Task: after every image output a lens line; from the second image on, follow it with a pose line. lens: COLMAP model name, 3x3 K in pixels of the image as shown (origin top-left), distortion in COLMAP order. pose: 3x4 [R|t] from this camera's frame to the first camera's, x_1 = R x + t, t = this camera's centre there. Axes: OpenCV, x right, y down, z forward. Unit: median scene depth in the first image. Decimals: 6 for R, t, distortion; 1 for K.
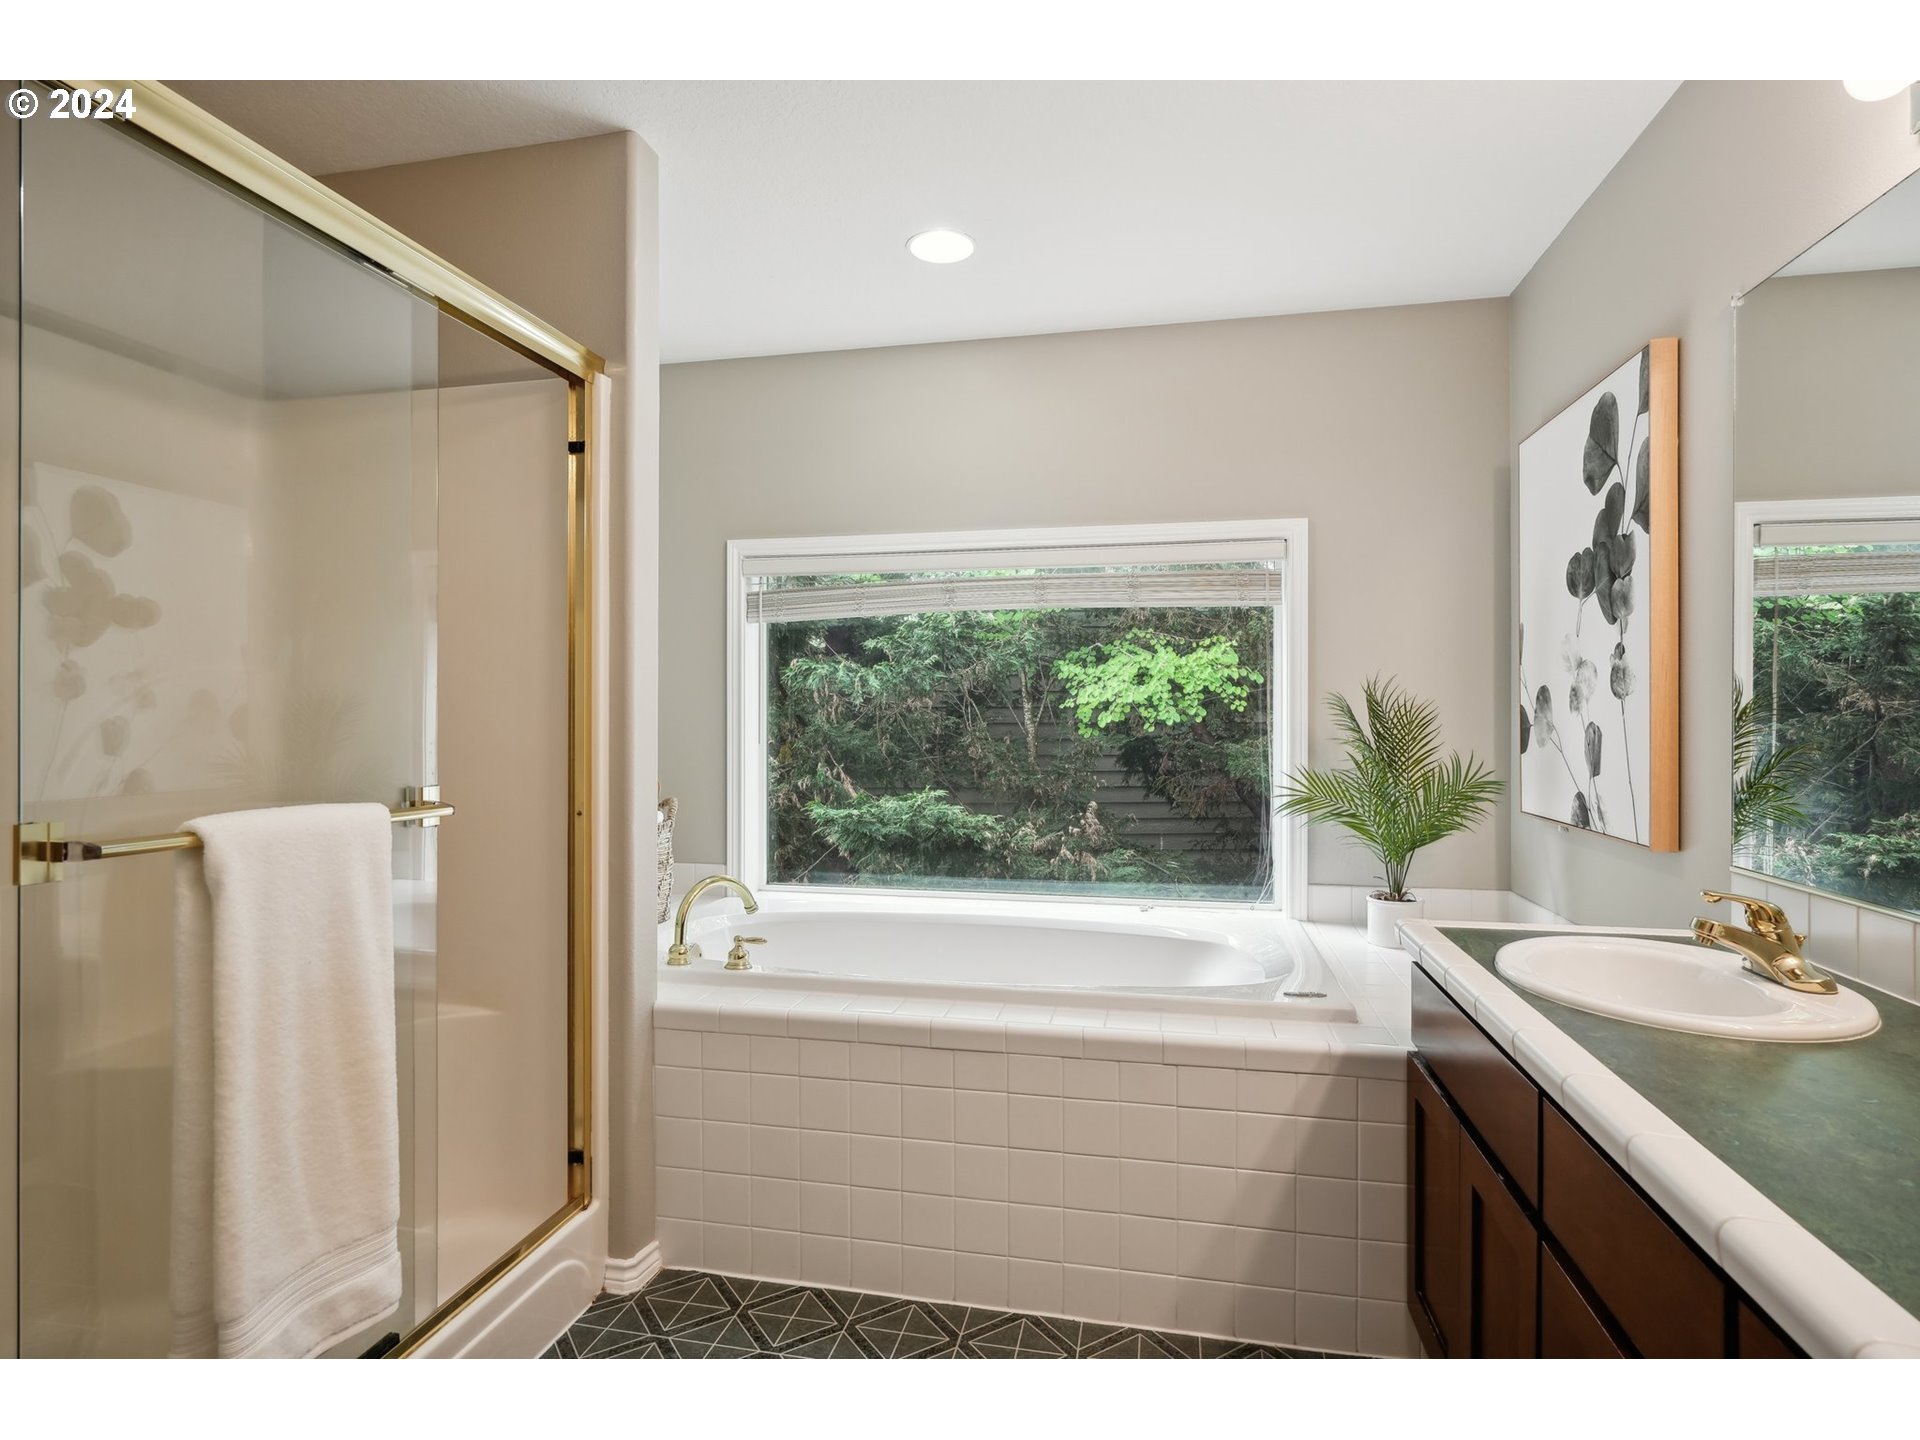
lens RADIAL K [[1004.9, 0, 948.7], [0, 1004.9, 724.8], [0, 0, 1]] dist [0.000755, 0.001073]
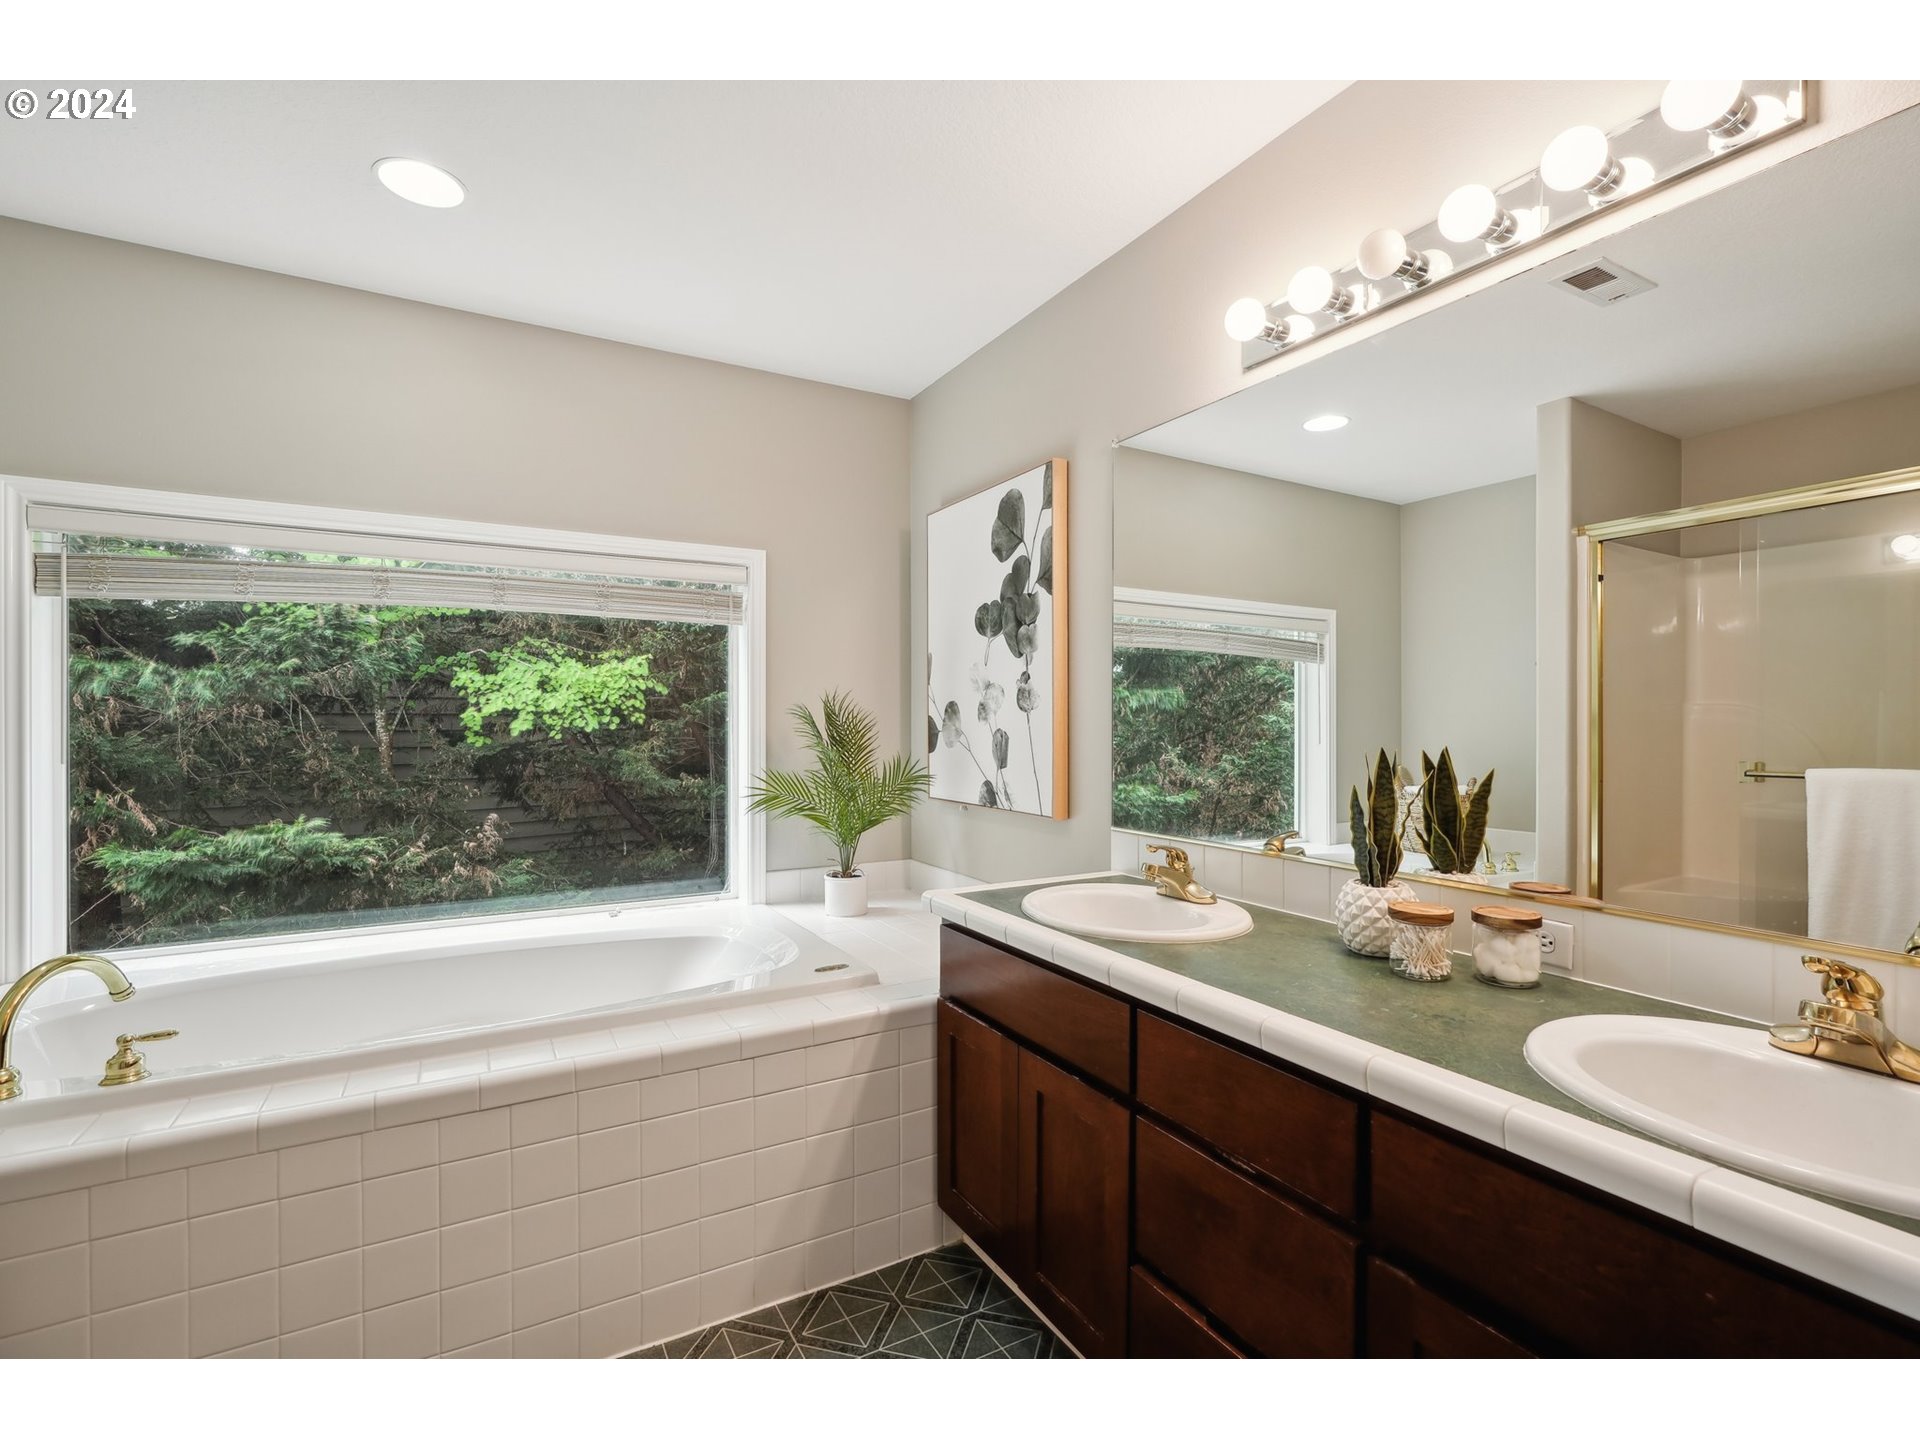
lens RADIAL K [[881.7, 0, 947.5], [0, 881.7, 729.4], [0, 0, 1]] dist [-0.003967, 0.000562]
pose [[0.743094, -0.006763, 0.669153, -0.191590], [0.007302, 0.999971, 0.001997, -0.004139], [-0.669147, 0.003402, 0.743122, 0.144448]]
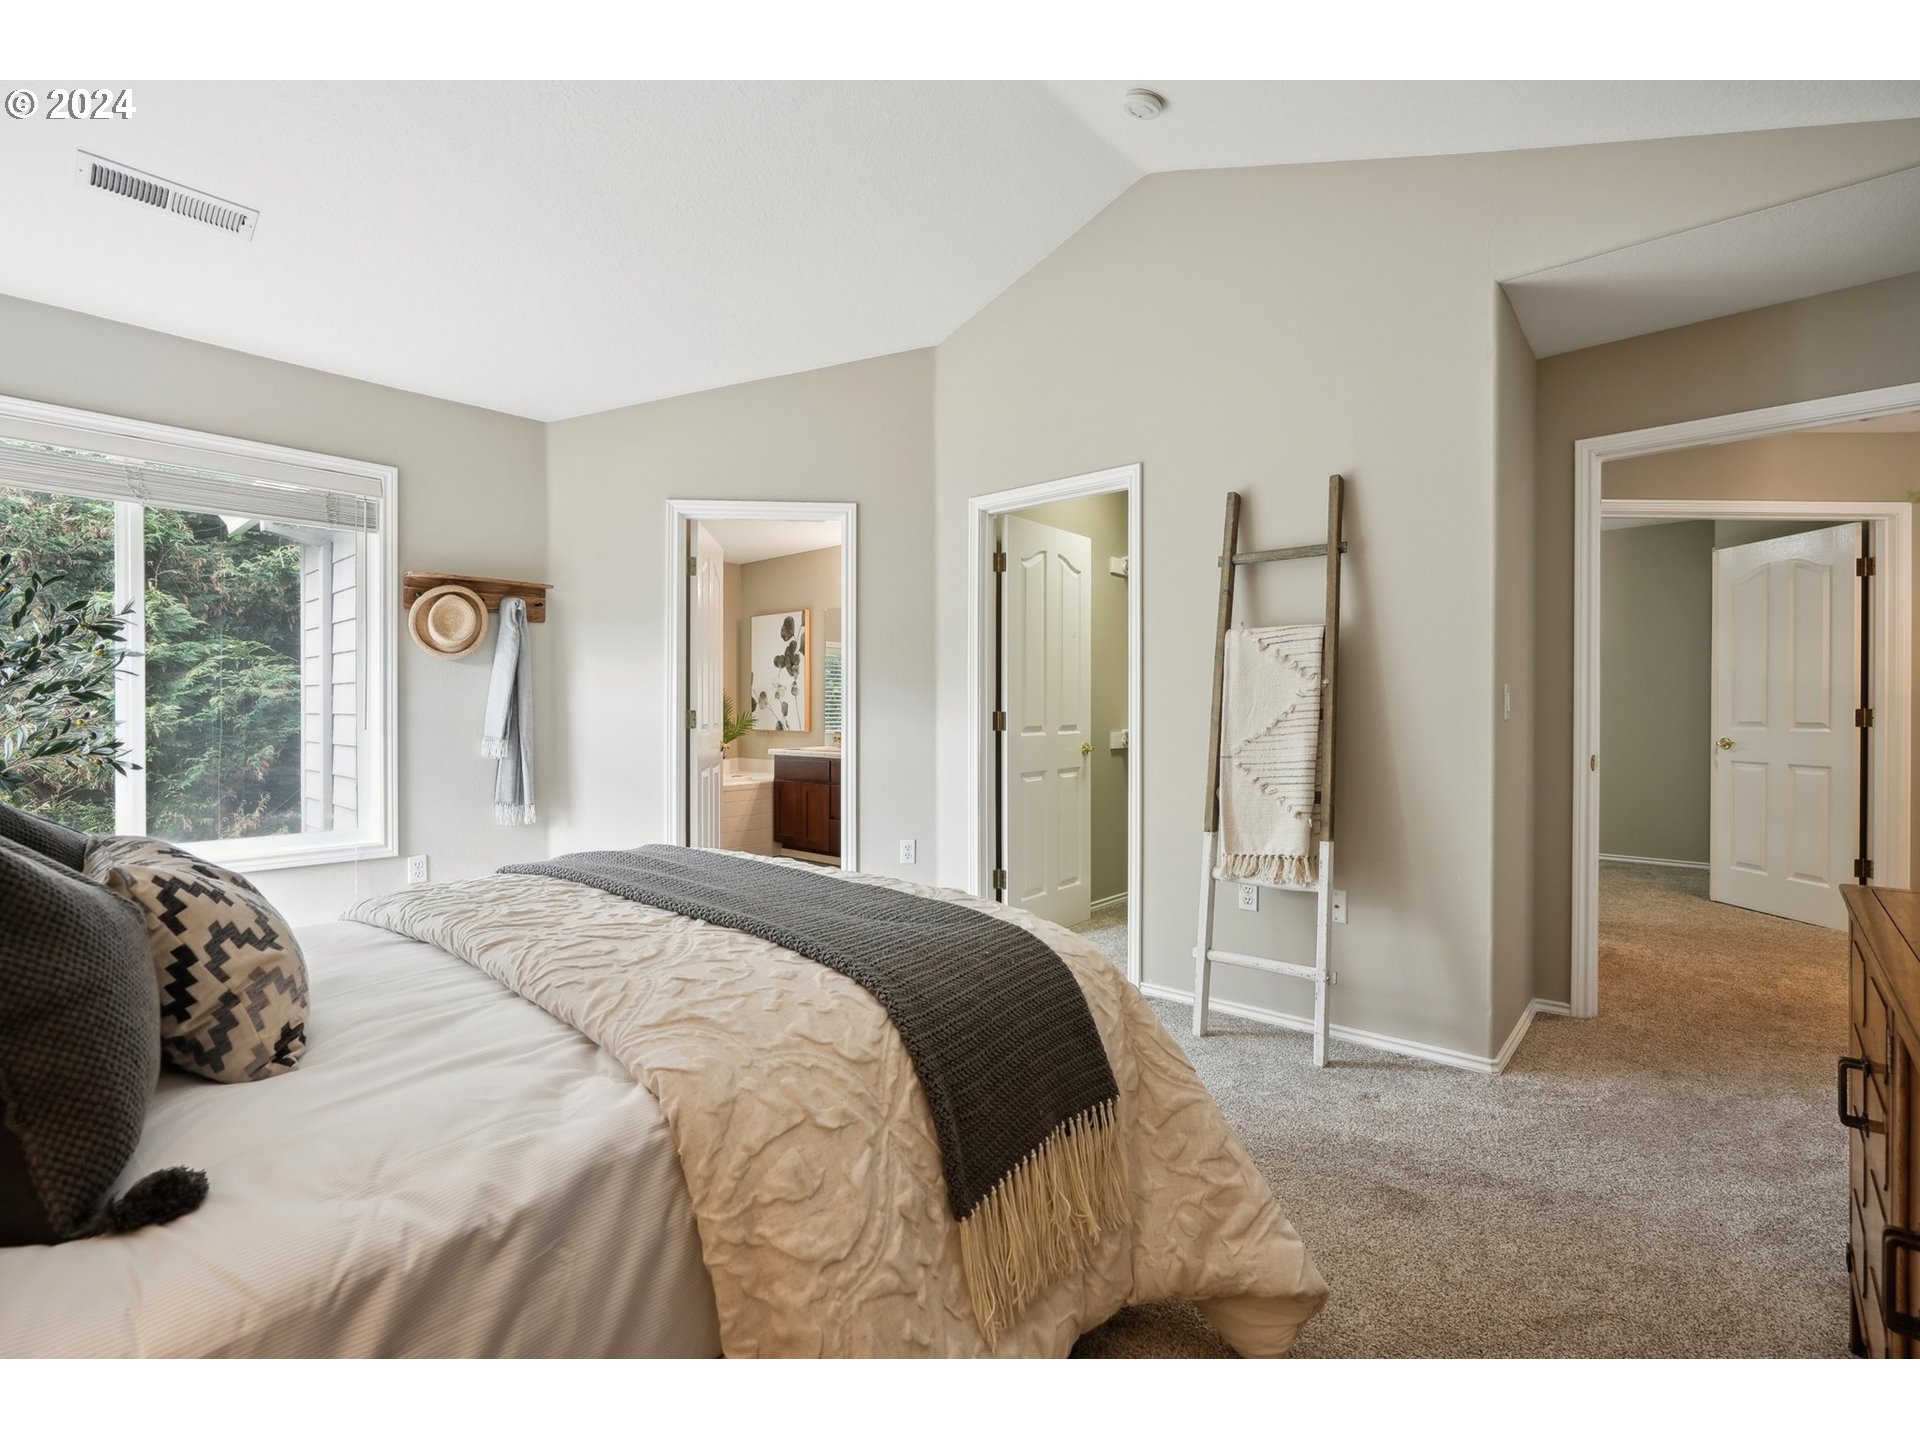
lens RADIAL K [[881.7, 0, 947.5], [0, 881.7, 729.4], [0, 0, 1]] dist [-0.003967, 0.000562]
pose [[0.485322, -0.012537, 0.874245, -1.751020], [0.003656, 0.999918, 0.012309, 0.056251], [-0.874328, -0.002778, 0.485328, -1.017638]]
